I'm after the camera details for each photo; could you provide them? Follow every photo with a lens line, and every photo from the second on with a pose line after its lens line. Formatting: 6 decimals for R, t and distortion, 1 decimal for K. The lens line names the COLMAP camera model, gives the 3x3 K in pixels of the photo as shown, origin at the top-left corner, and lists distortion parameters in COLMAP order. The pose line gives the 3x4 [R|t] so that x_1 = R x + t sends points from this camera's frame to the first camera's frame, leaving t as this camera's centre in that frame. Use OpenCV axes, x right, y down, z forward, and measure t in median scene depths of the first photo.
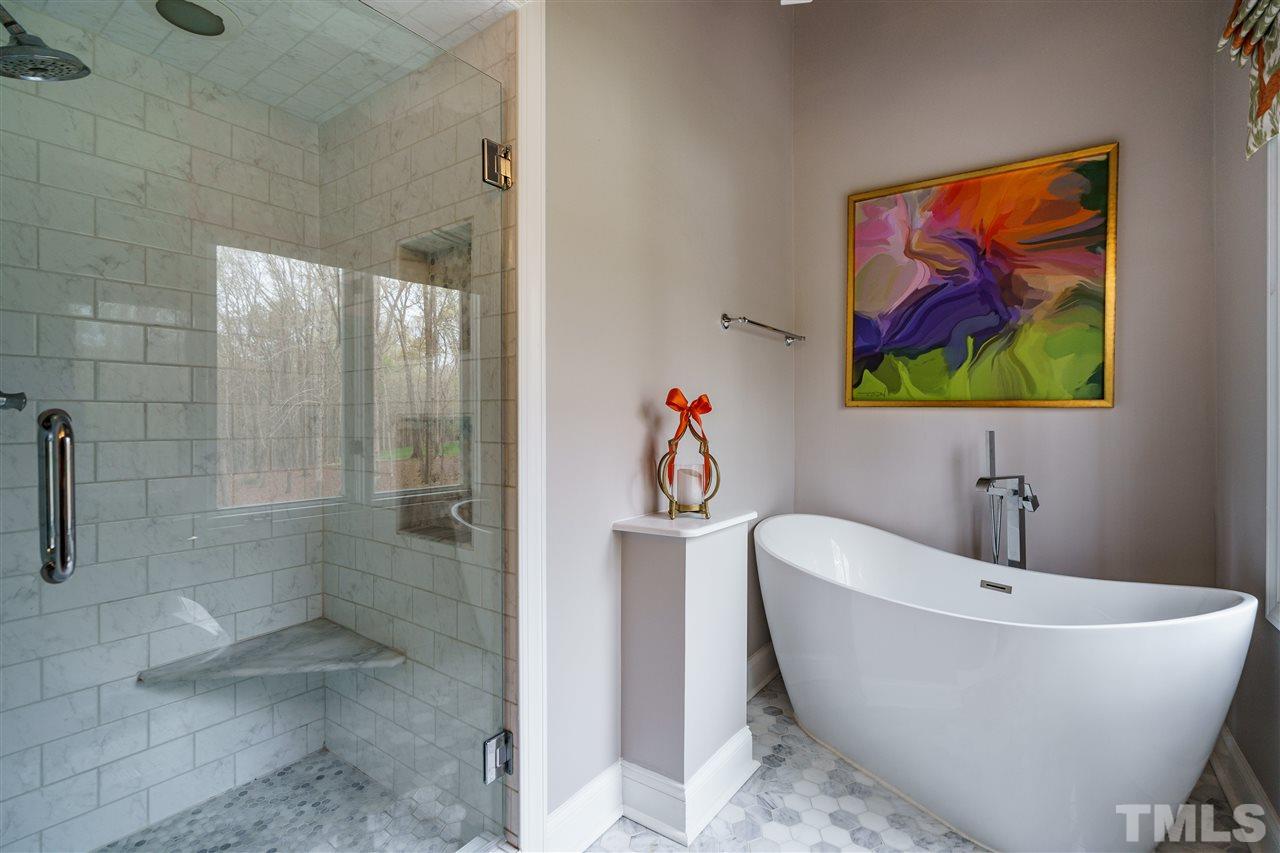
lens RADIAL K [[585.0, 0, 639.3], [0, 585.0, 419.8], [0, 0, 1]] dist [-0.001239, -0.000042]
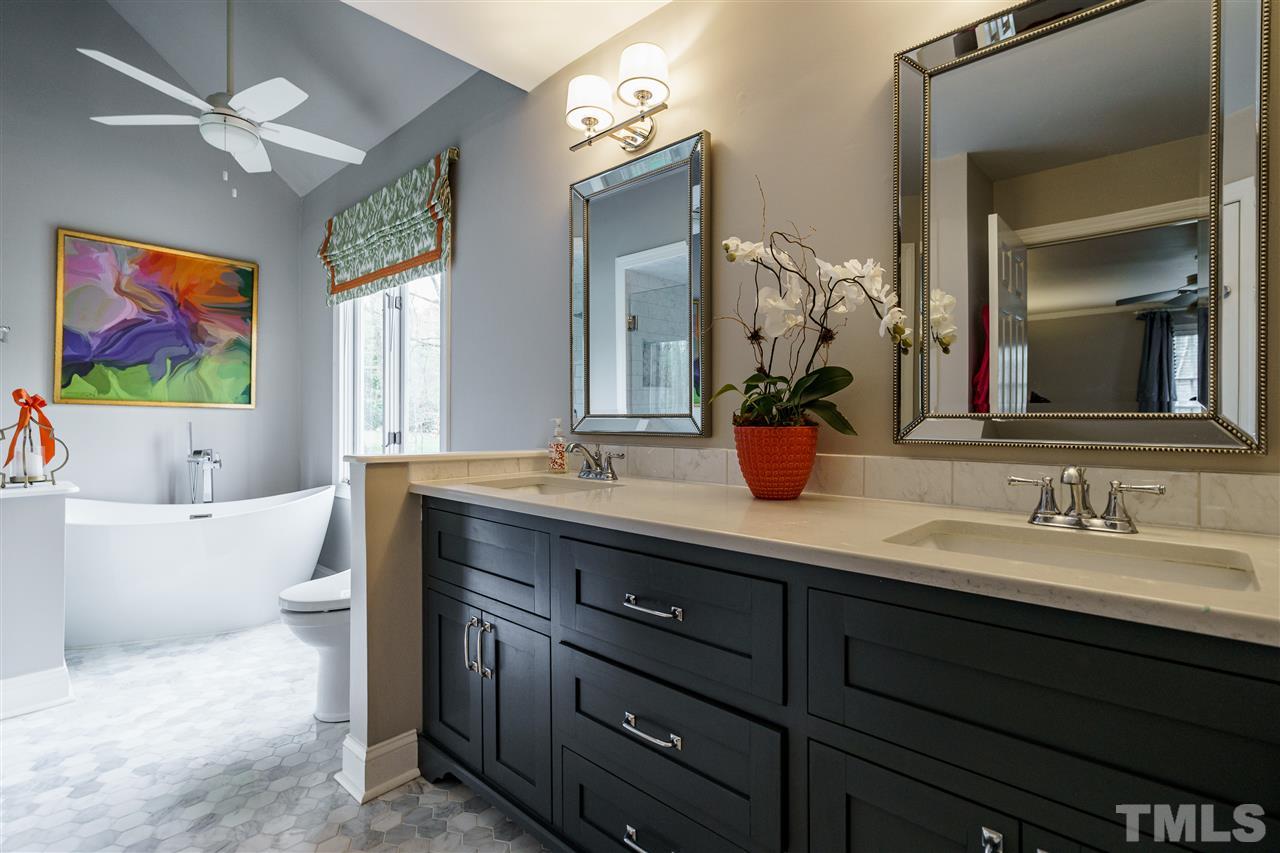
lens RADIAL K [[585.0, 0, 639.3], [0, 585.0, 419.8], [0, 0, 1]] dist [-0.001239, -0.000042]
pose [[0.133342, 0.002081, 0.991068, -0.754817], [0.001347, 0.999996, -0.002281, 0.017141], [-0.991069, 0.001639, 0.133338, -0.387674]]
